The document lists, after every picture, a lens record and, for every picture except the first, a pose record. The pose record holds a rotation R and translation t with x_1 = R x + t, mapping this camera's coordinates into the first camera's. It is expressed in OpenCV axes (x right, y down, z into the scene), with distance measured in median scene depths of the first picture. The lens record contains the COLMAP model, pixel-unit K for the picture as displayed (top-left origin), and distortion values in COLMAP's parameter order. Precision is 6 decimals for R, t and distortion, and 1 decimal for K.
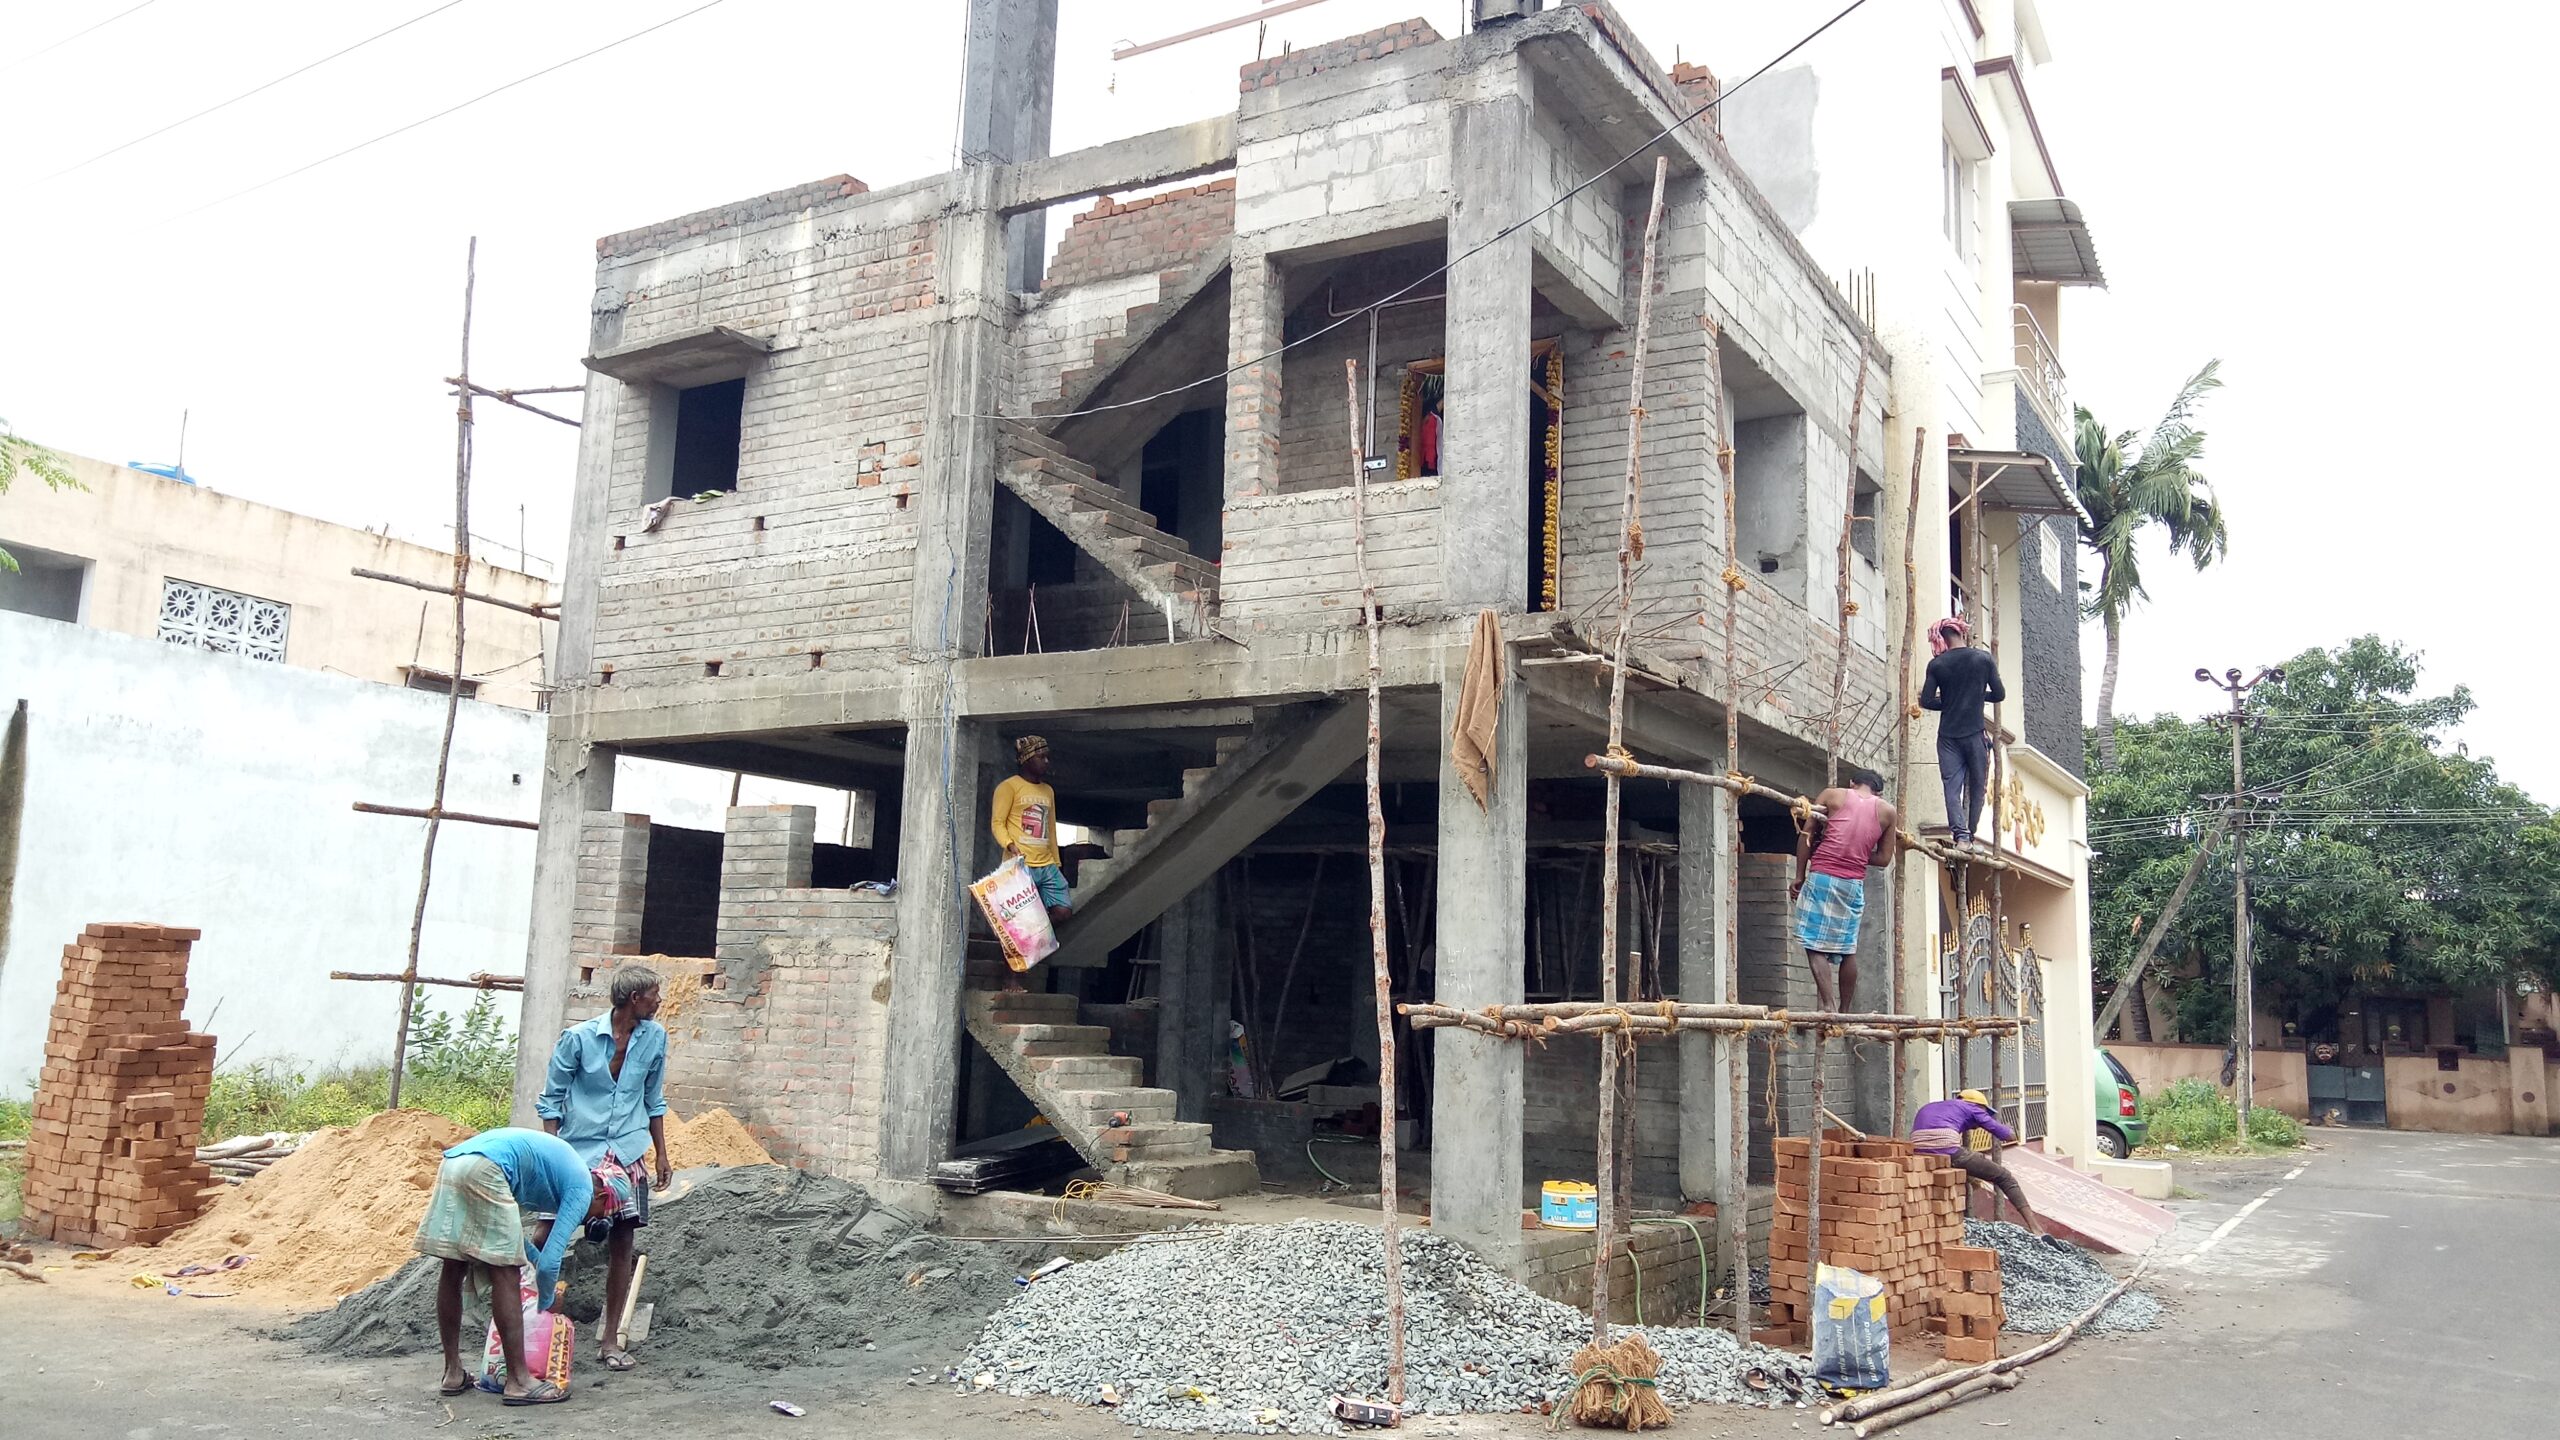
lens RADIAL K [[1882.3, 0, 1279.7], [0, 1882.3, 718.7], [0, 0, 1]] dist [0.015302, -0.009352]
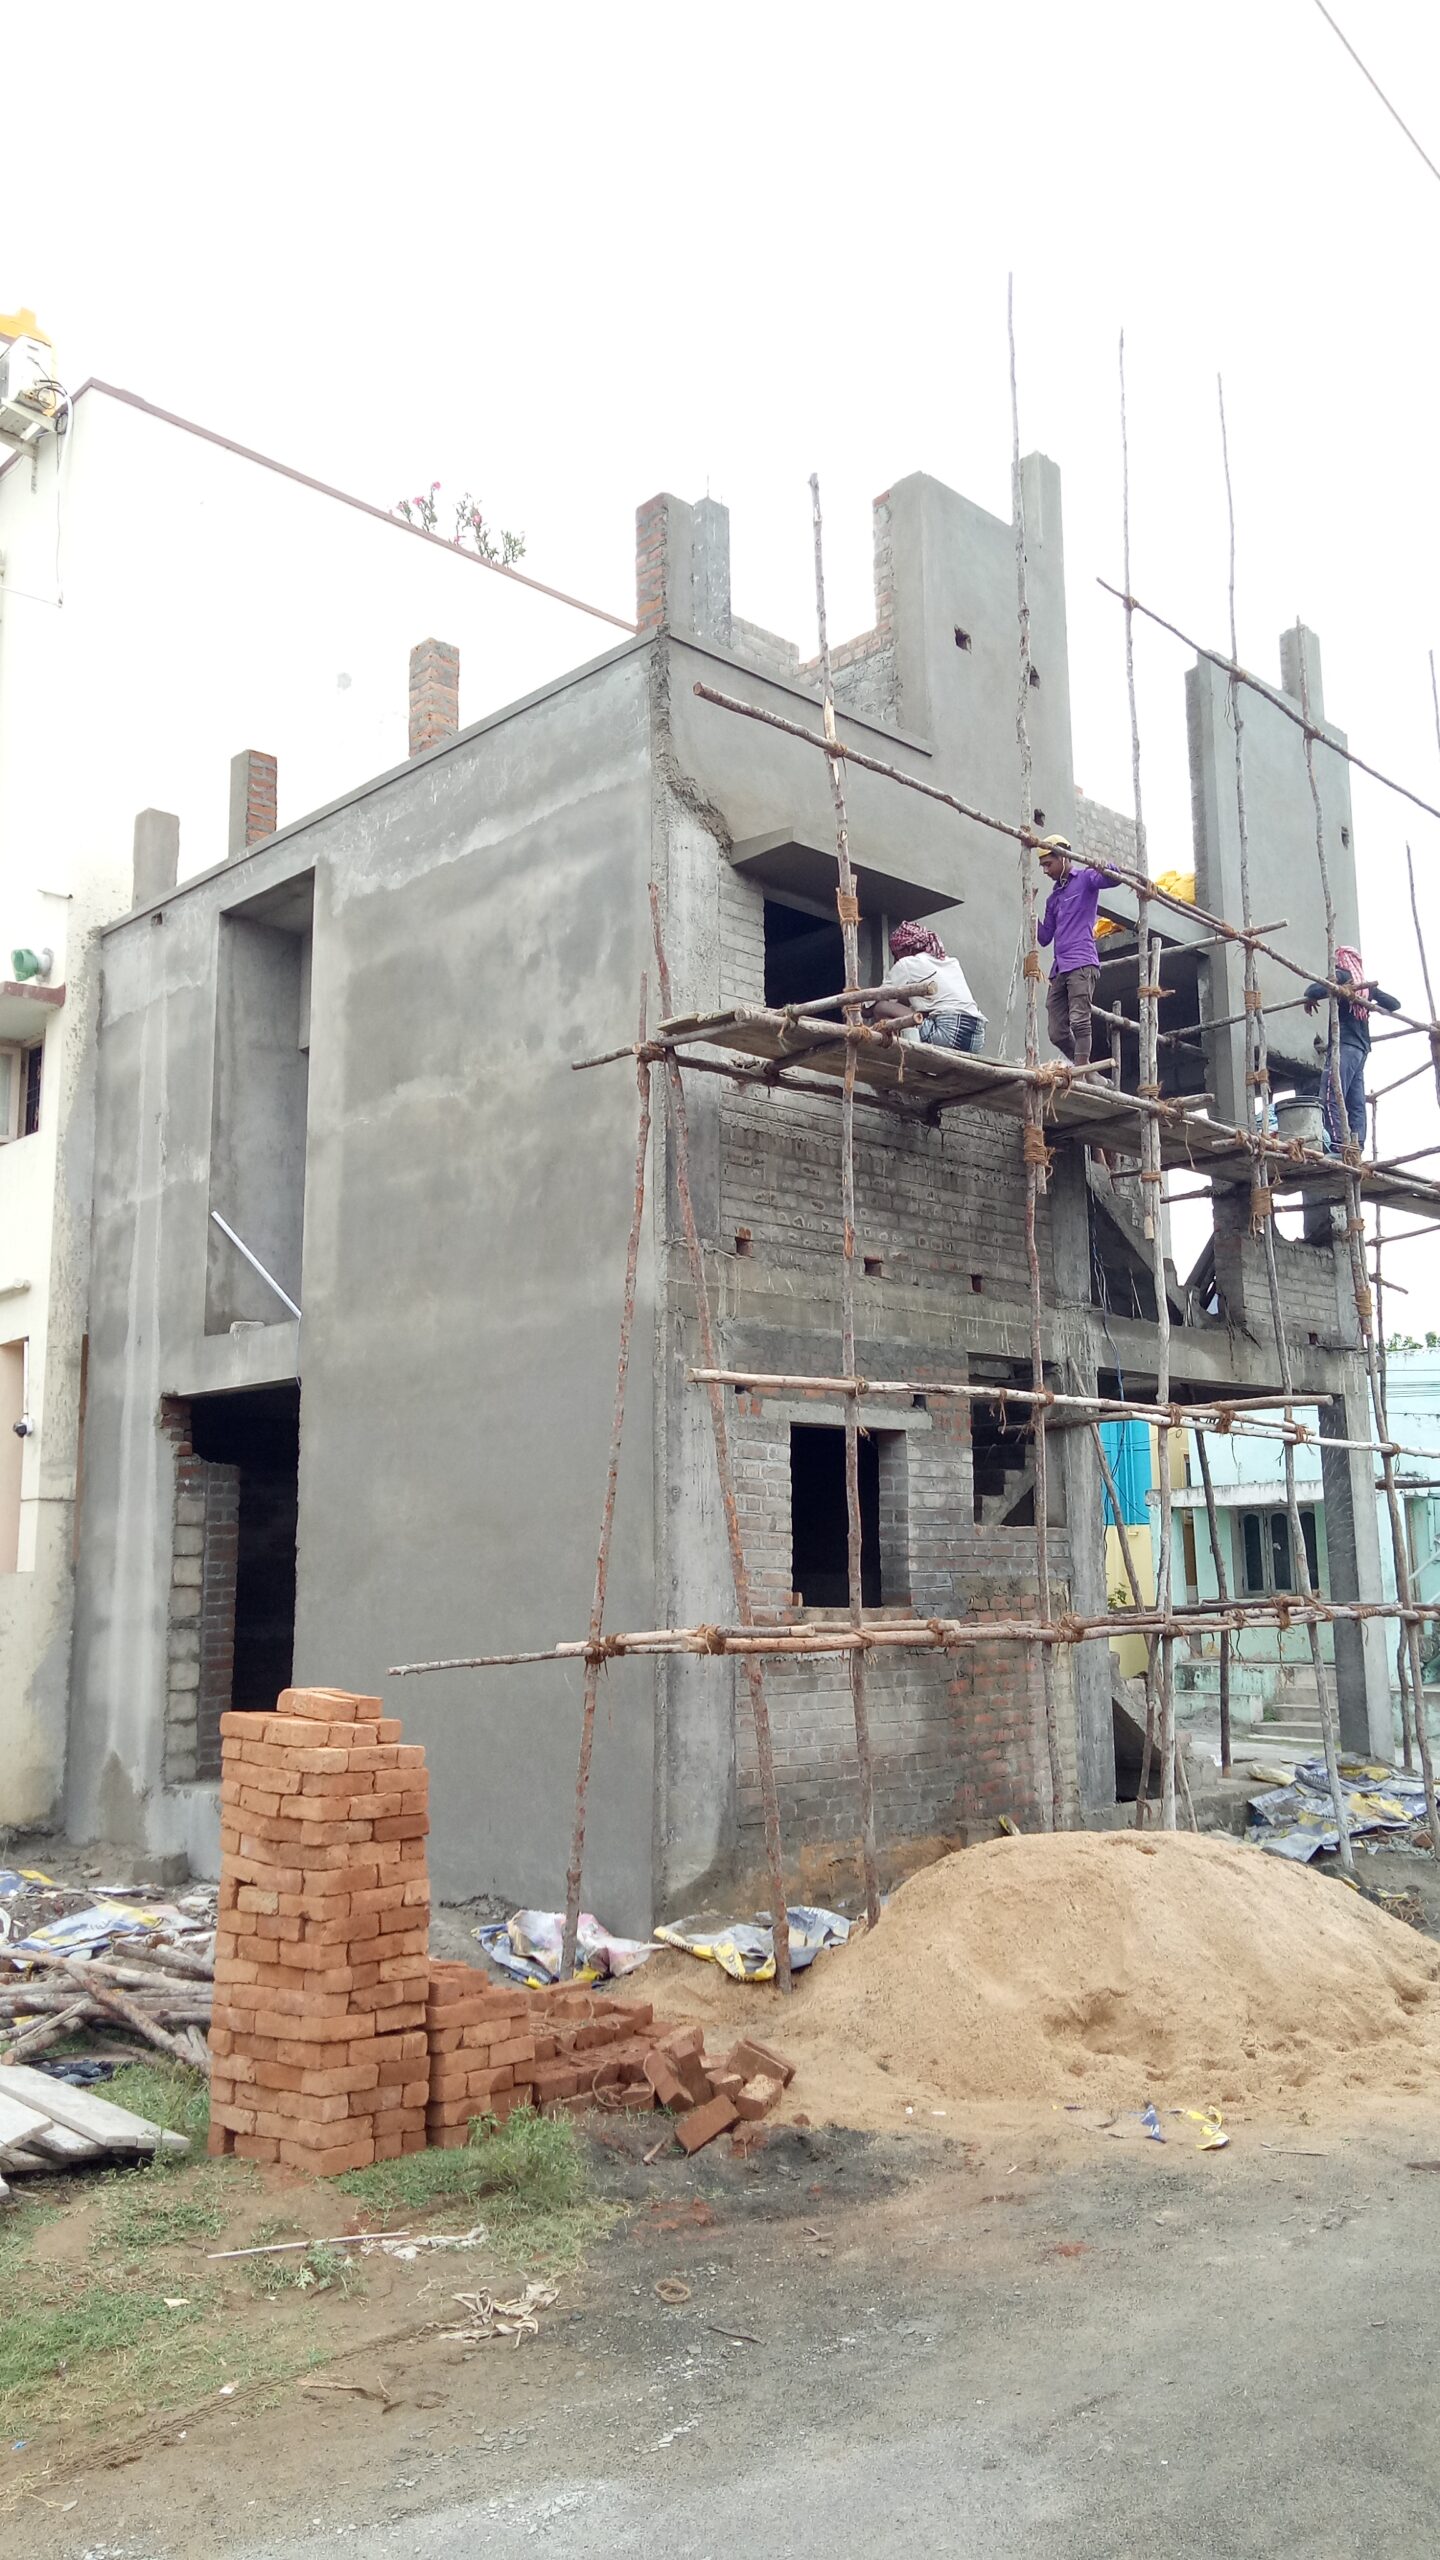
lens RADIAL K [[1882.3, 0, 739.1], [0, 1882.3, 1265.9], [0, 0, 1]] dist [0.015302, -0.009352]
pose [[0.251065, 0.125393, 0.959814, -0.870067], [-0.118804, 0.988069, -0.098008, 0.049099], [-0.960652, -0.089424, 0.262966, 0.635165]]
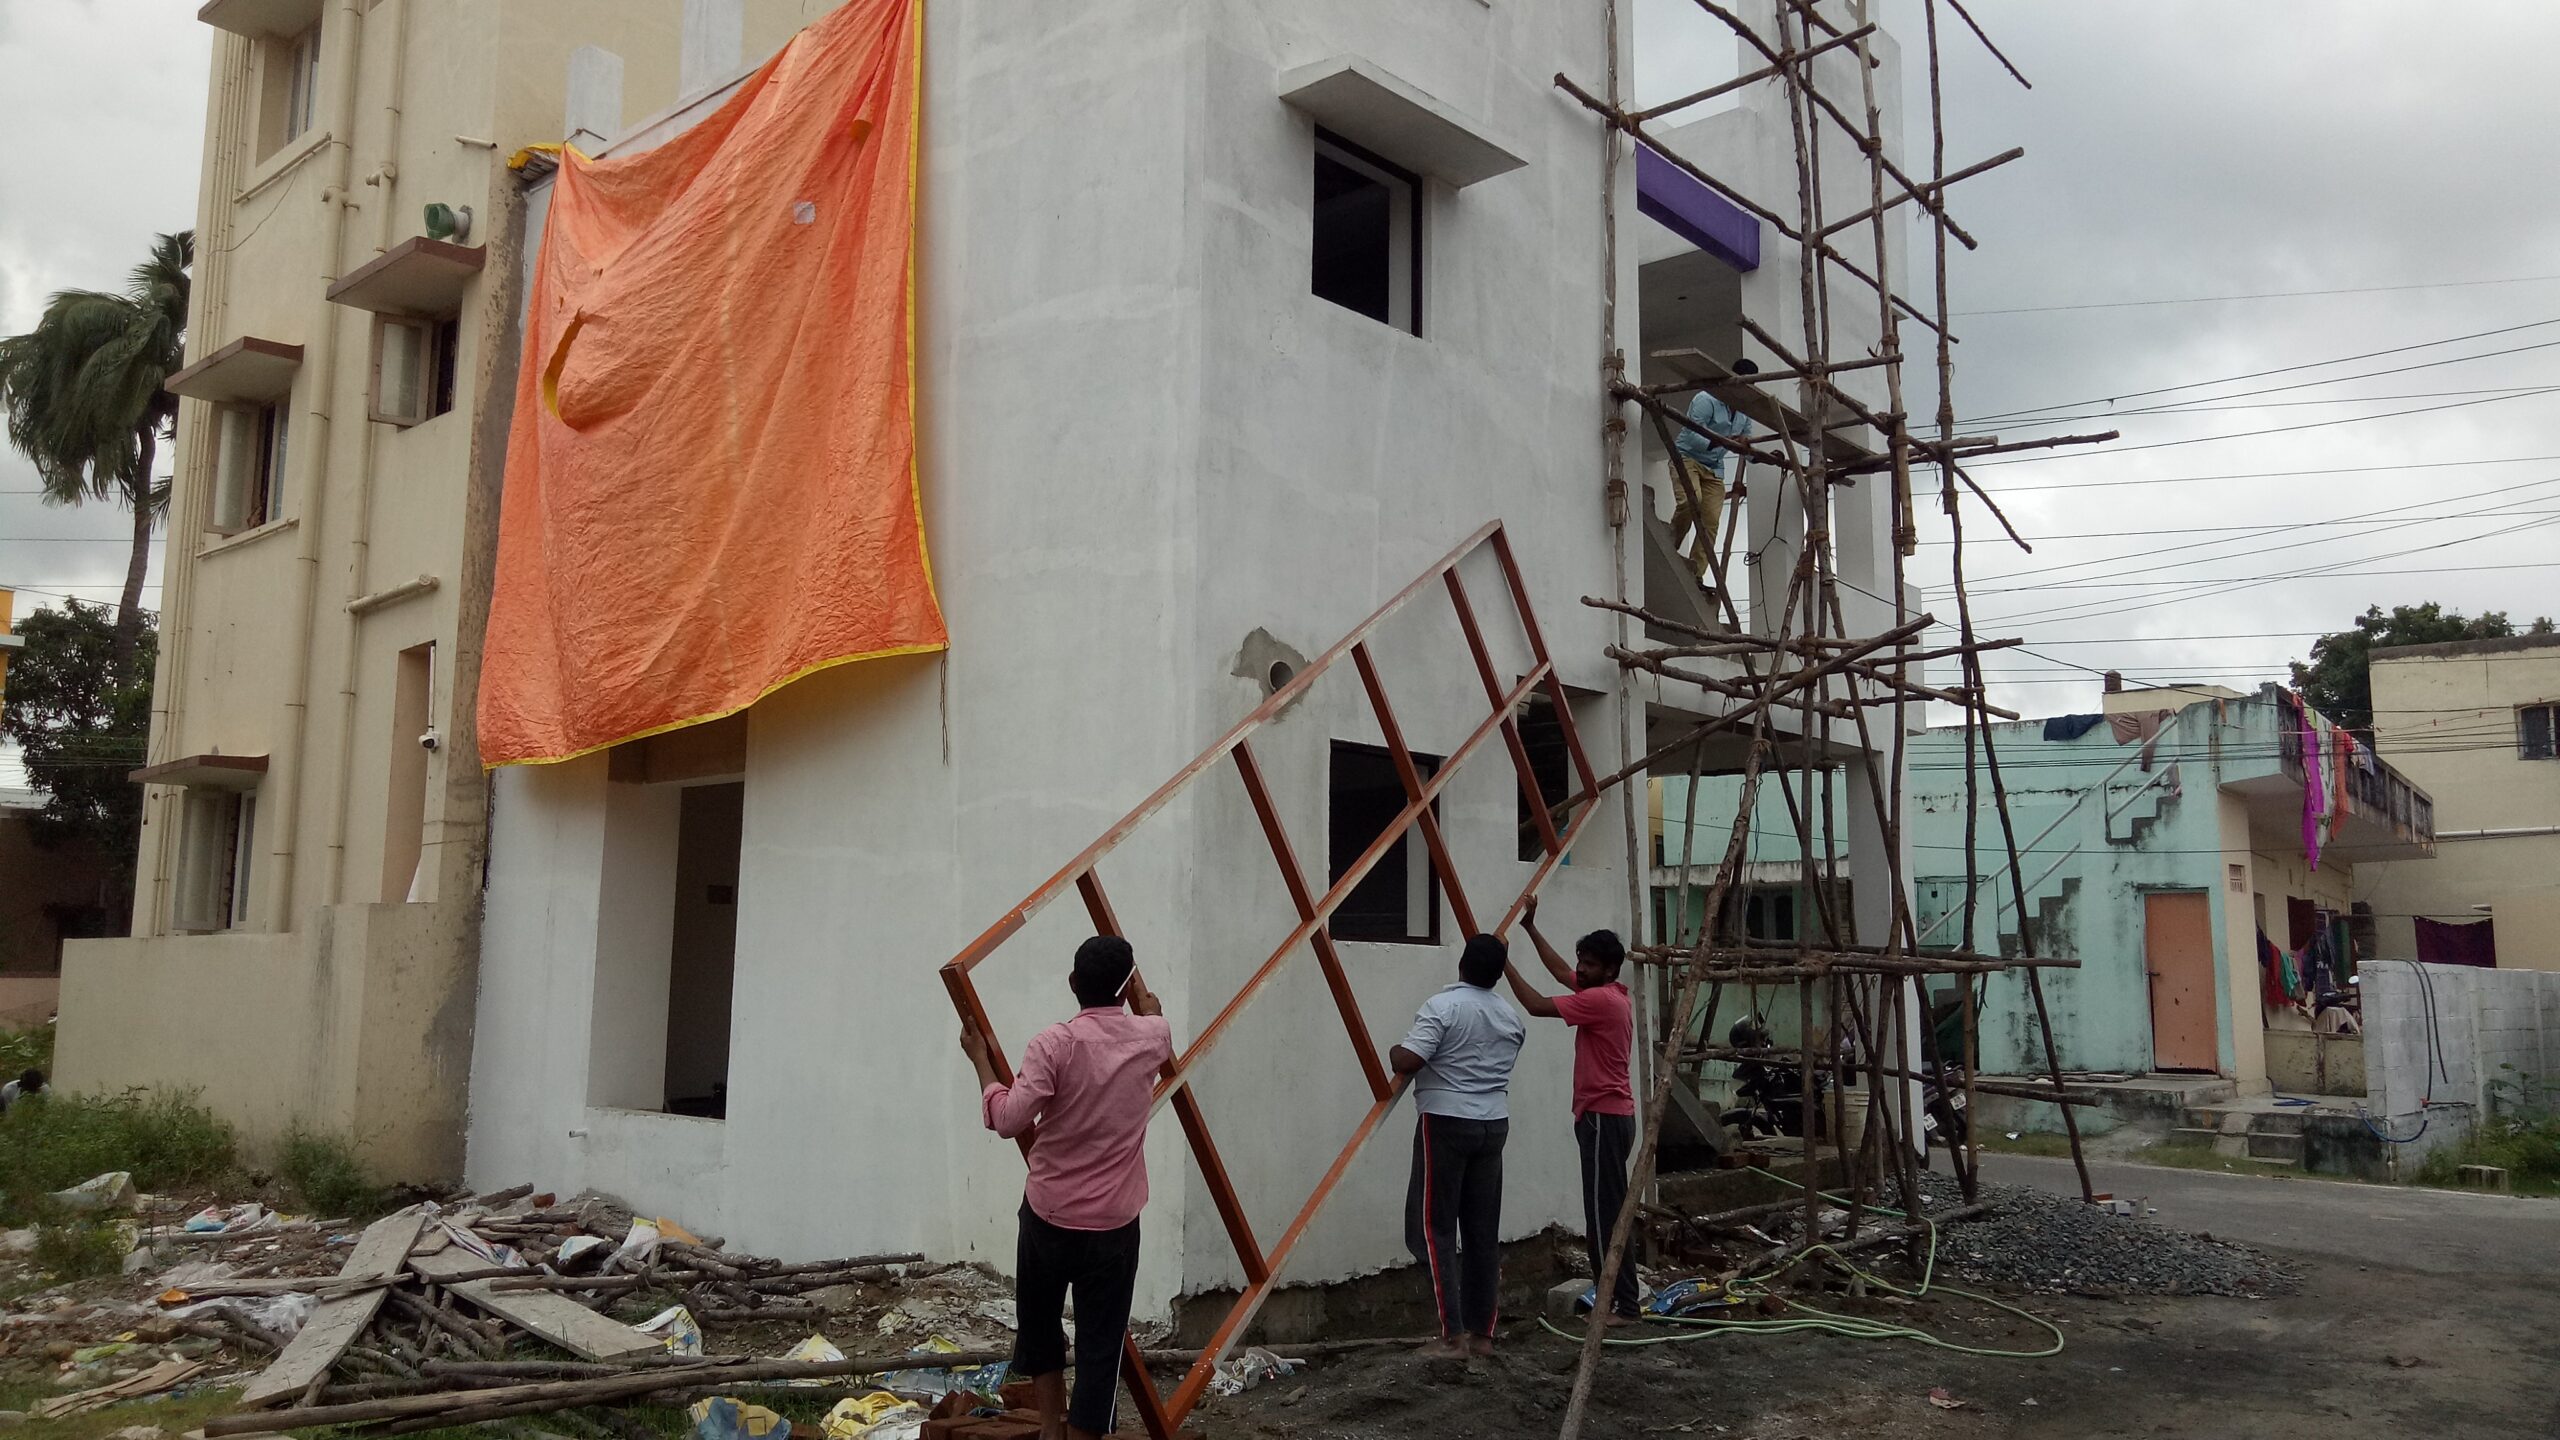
lens RADIAL K [[1882.3, 0, 1269.6], [0, 1882.3, 719.3], [0, 0, 1]] dist [0.015302, -0.009352]
pose [[0.189298, 0.105691, 0.976215, -0.801034], [-0.144604, 0.986351, -0.078748, 0.077580], [-0.971214, -0.126258, 0.201997, 0.683008]]
